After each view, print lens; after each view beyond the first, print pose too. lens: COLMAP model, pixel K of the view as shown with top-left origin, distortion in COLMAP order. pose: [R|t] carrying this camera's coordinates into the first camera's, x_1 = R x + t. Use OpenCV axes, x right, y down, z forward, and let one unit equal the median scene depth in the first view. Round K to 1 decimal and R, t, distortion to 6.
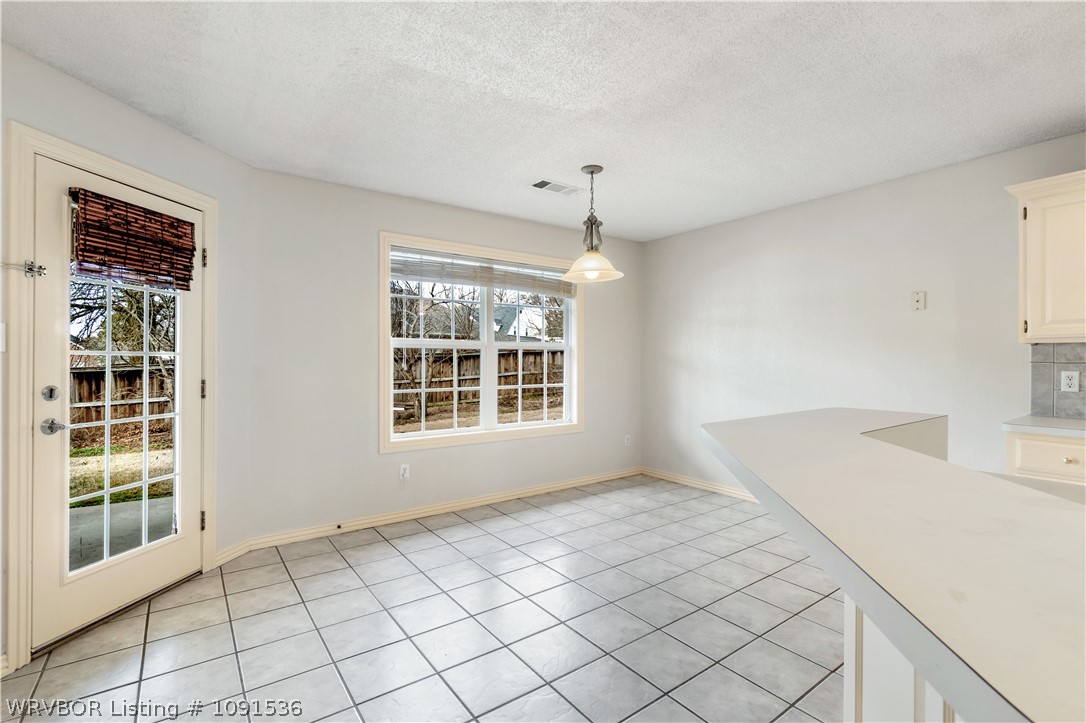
lens RADIAL K [[501.3, 0, 545.6], [0, 501.3, 352.5], [0, 0, 1]] dist [0.000930, 0.000223]
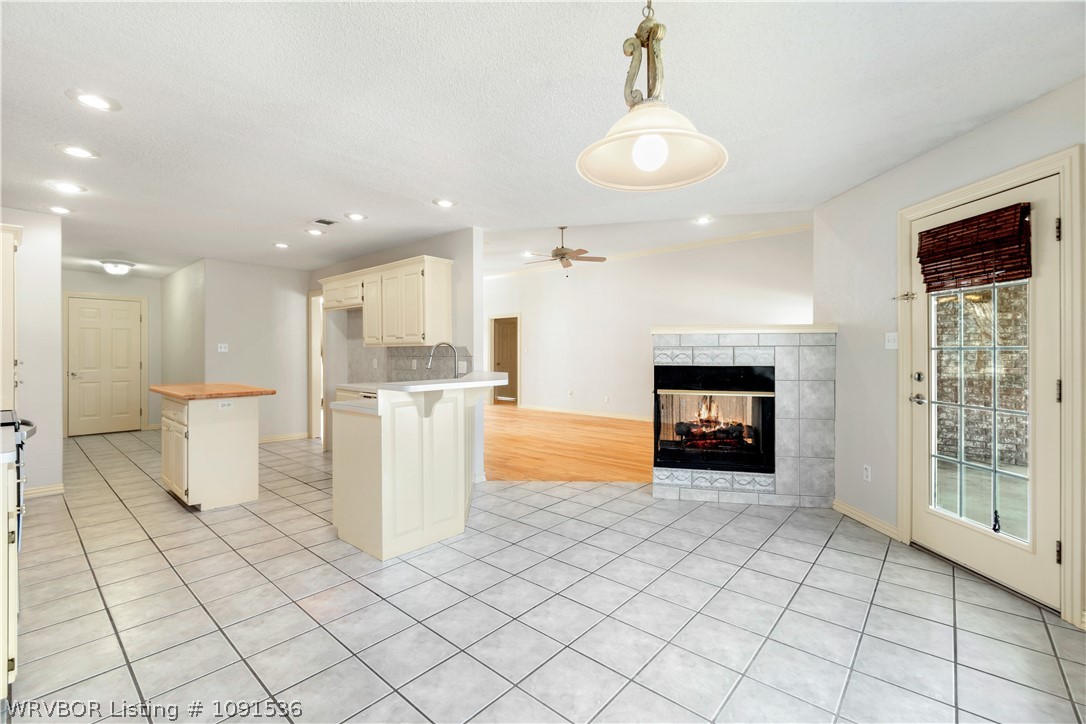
lens RADIAL K [[469.4, 0, 543.9], [0, 469.4, 350.4], [0, 0, 1]] dist [-0.004475, -0.000211]
pose [[-0.974891, -0.001179, -0.222679, 0.320181], [0.003186, 0.999810, -0.019242, 0.019409], [0.222659, -0.019469, -0.974702, 1.642819]]
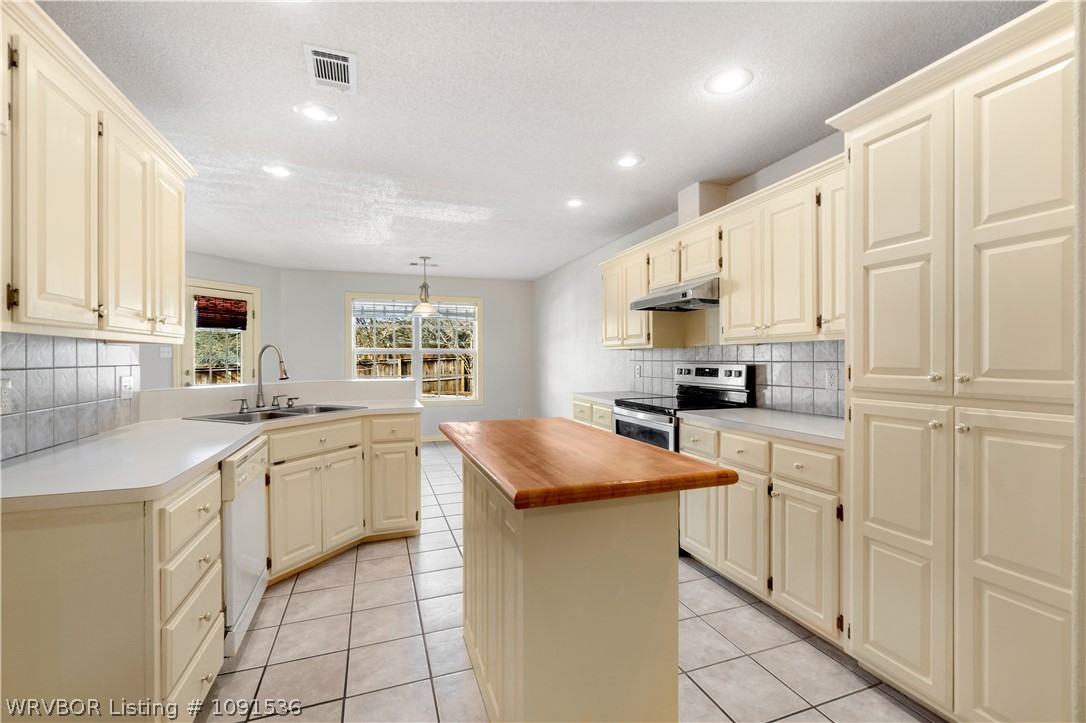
lens RADIAL K [[469.4, 0, 543.9], [0, 469.4, 349.9], [0, 0, 1]] dist [-0.004475, -0.000211]
pose [[0.960376, -0.009398, -0.278549, 1.210041], [0.008485, 0.999954, -0.004482, -0.011124], [0.278579, 0.001941, 0.960411, -0.686450]]
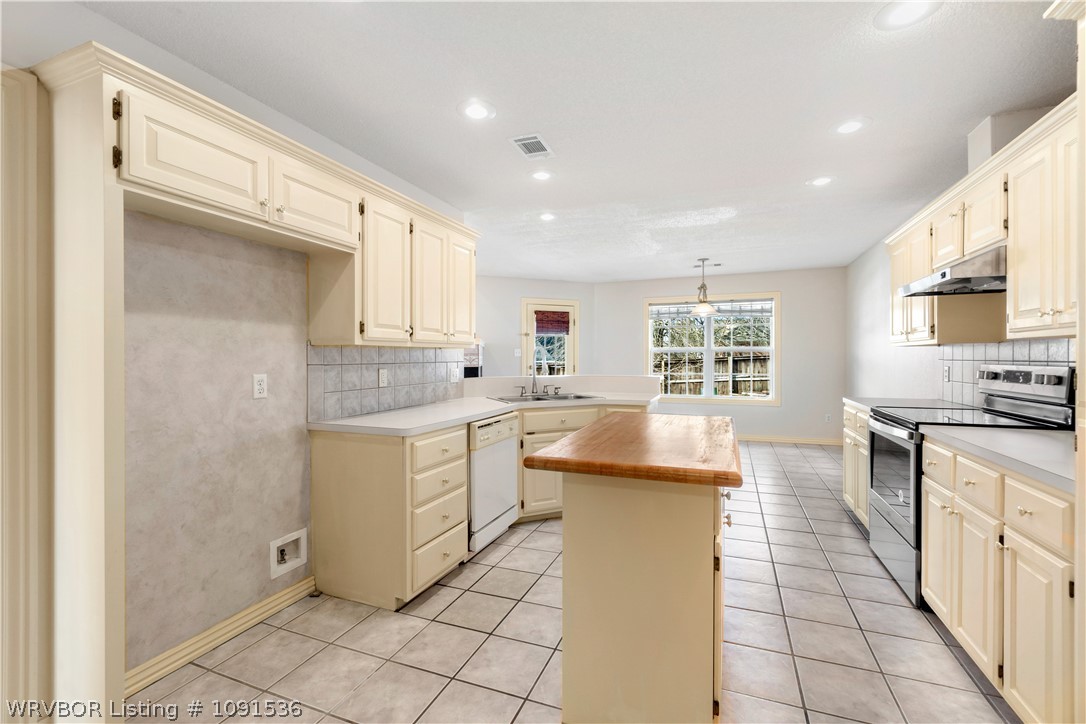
lens RADIAL K [[464.3, 0, 546.4], [0, 464.3, 345.0], [0, 0, 1]] dist [-0.002183, -0.000453]
pose [[0.539783, -0.025226, -0.841426, 1.528978], [0.016130, 0.999677, -0.019623, -0.011260], [0.841649, -0.002980, 0.540016, -0.589526]]
